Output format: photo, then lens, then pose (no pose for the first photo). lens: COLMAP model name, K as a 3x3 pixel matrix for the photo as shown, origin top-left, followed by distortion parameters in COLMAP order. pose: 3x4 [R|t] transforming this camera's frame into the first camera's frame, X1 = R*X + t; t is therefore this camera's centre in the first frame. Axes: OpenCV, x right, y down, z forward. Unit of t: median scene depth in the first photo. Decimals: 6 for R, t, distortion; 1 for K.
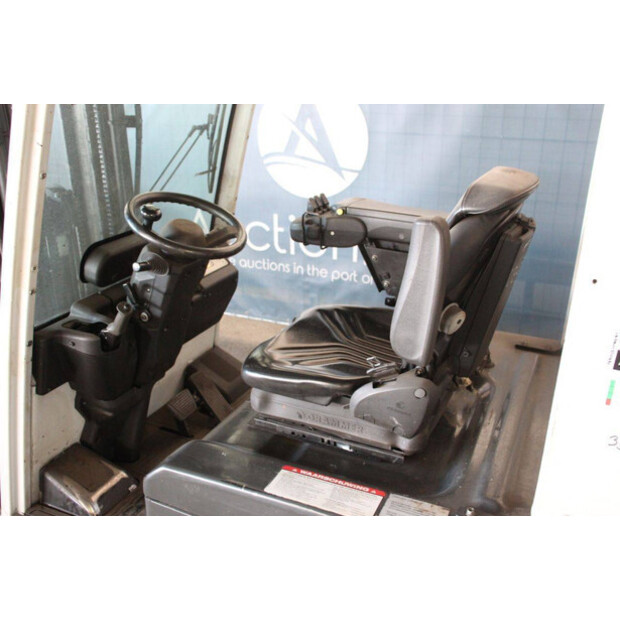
lens RADIAL K [[607.4, 0, 310.0], [0, 607.4, 310.0], [0, 0, 1]] dist [-0.097281, 0.033469]
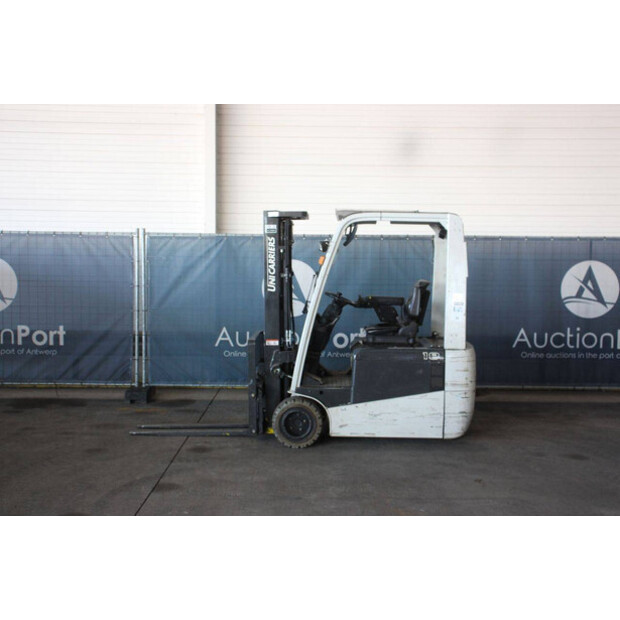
lens RADIAL K [[817.7, 0, 314.0], [0, 817.7, 308.6], [0, 0, 1]] dist [0.037953, 0.041672]
pose [[0.913504, -0.019744, 0.406351, -2.053984], [0.141966, 0.951505, -0.272919, 1.081752], [-0.381257, 0.307000, 0.872006, -2.813654]]
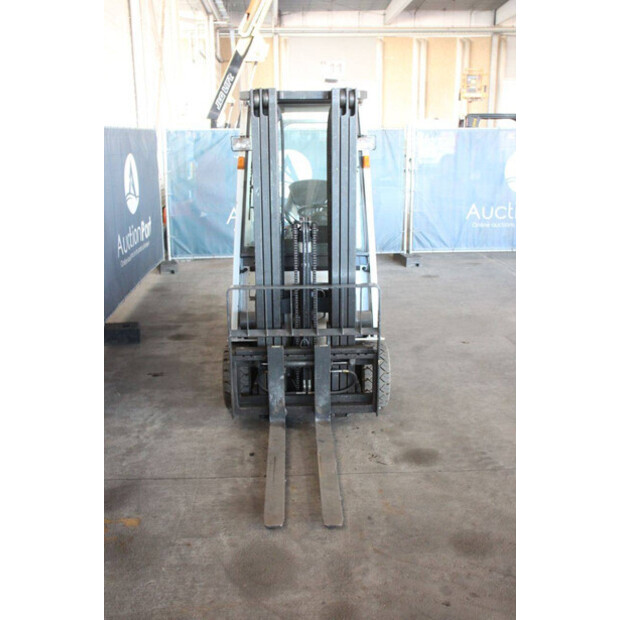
lens RADIAL K [[672.6, 0, 310.0], [0, 672.6, 310.0], [0, 0, 1]] dist [-0.103746, 0.275763]
pose [[-0.444953, -0.219300, 0.868288, -2.595860], [0.338613, 0.856380, 0.389814, -0.853071], [-0.829071, 0.467462, -0.306791, 1.916567]]
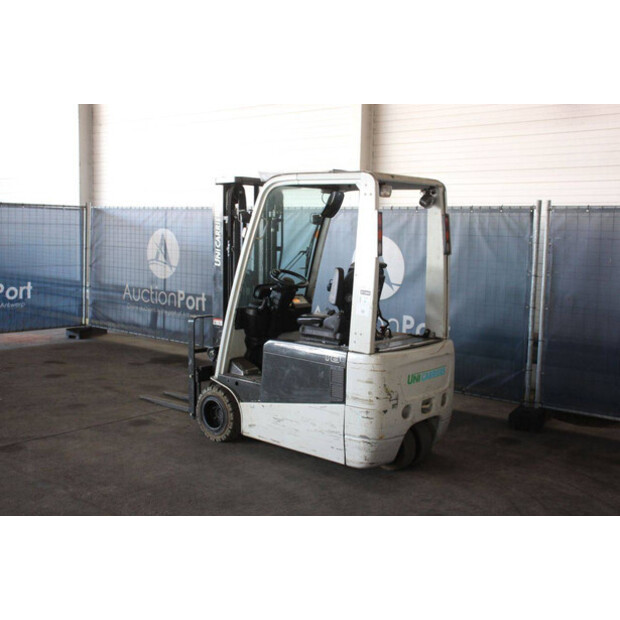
lens RADIAL K [[738.7, 0, 310.0], [0, 738.7, 310.0], [0, 0, 1]] dist [-0.031055, -0.026242]
pose [[0.959310, 0.052394, -0.277451, 0.837015], [-0.124299, 0.960659, -0.248362, 0.820933], [0.253523, 0.272743, 0.928083, -2.134706]]
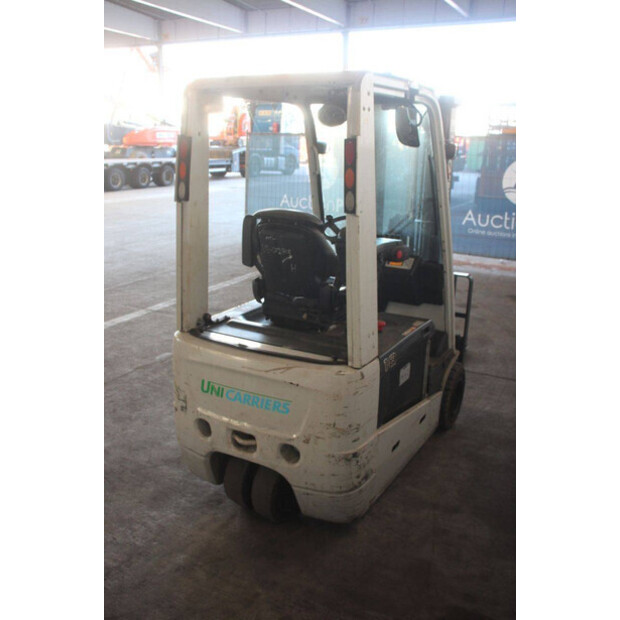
lens RADIAL K [[607.4, 0, 310.0], [0, 607.4, 310.0], [0, 0, 1]] dist [-0.097281, 0.033469]
pose [[-0.071687, 0.274813, -0.958822, 1.891435], [-0.391357, 0.876458, 0.280466, -0.410132], [0.917442, 0.395348, 0.044719, 0.775438]]
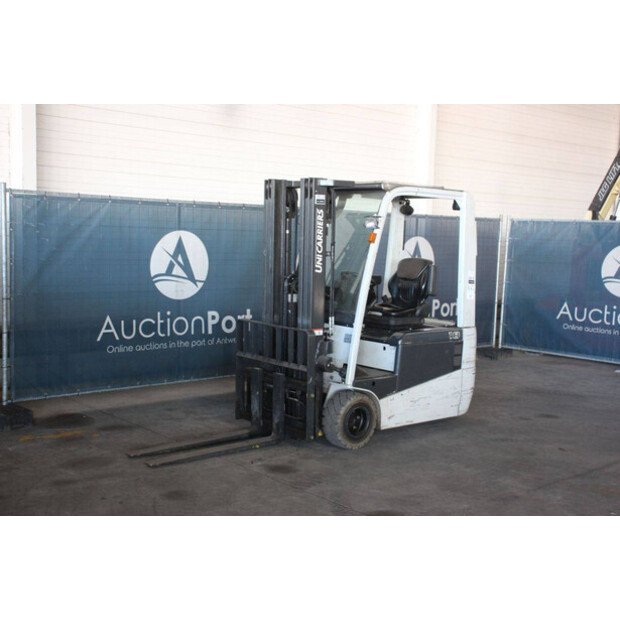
lens RADIAL K [[827.9, 0, 326.9], [0, 827.9, 309.7], [0, 0, 1]] dist [0.032471, 0.033813]
pose [[0.396020, -0.073532, 0.915293, -3.874421], [0.303849, 0.951128, -0.055055, 0.187361], [-0.866513, 0.299913, 0.399009, -0.533521]]
